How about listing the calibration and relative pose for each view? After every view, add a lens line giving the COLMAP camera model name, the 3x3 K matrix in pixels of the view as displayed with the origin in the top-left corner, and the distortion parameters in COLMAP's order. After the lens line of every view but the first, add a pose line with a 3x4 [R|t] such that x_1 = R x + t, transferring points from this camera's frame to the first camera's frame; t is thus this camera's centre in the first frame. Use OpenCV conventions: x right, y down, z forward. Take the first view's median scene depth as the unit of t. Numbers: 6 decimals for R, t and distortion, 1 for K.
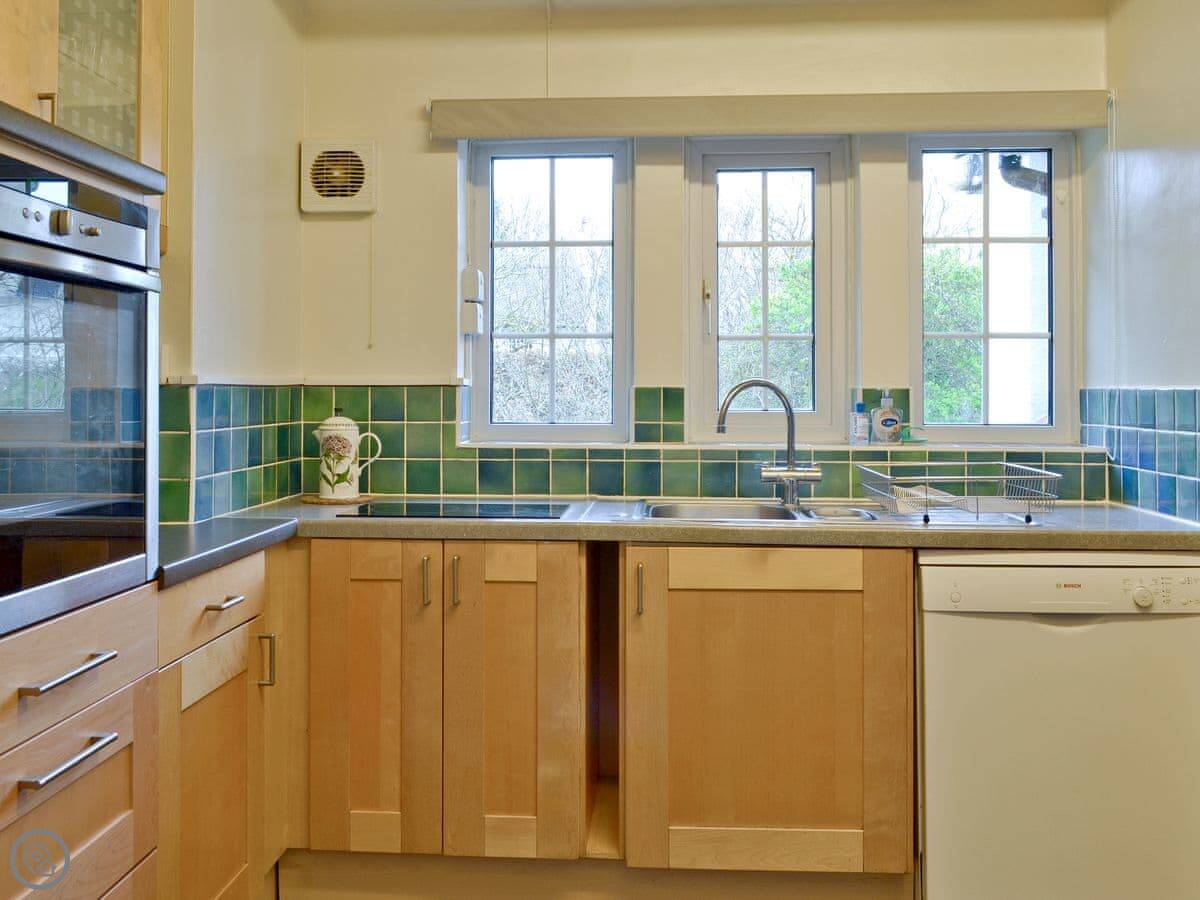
lens RADIAL K [[1103.0, 0, 599.6], [0, 1103.0, 447.5], [0, 0, 1]] dist [-0.016260, 0.000000]
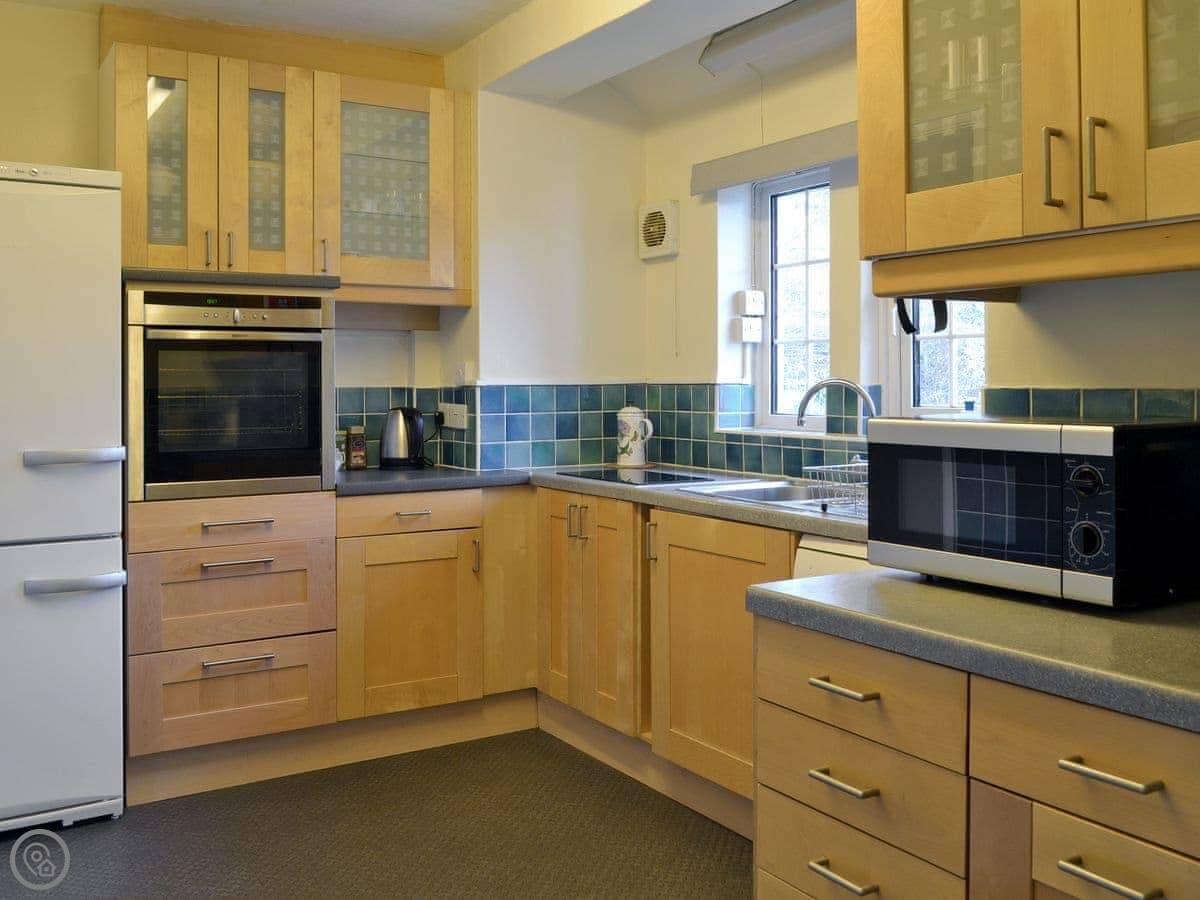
lens RADIAL K [[1103.0, 0, 603.5], [0, 1103.0, 451.9], [0, 0, 1]] dist [-0.016260, 0.000000]
pose [[0.585028, 0.047189, -0.809639, 0.879176], [-0.037063, 0.998818, 0.031434, -0.013723], [0.810166, 0.011617, 0.586086, 0.154549]]
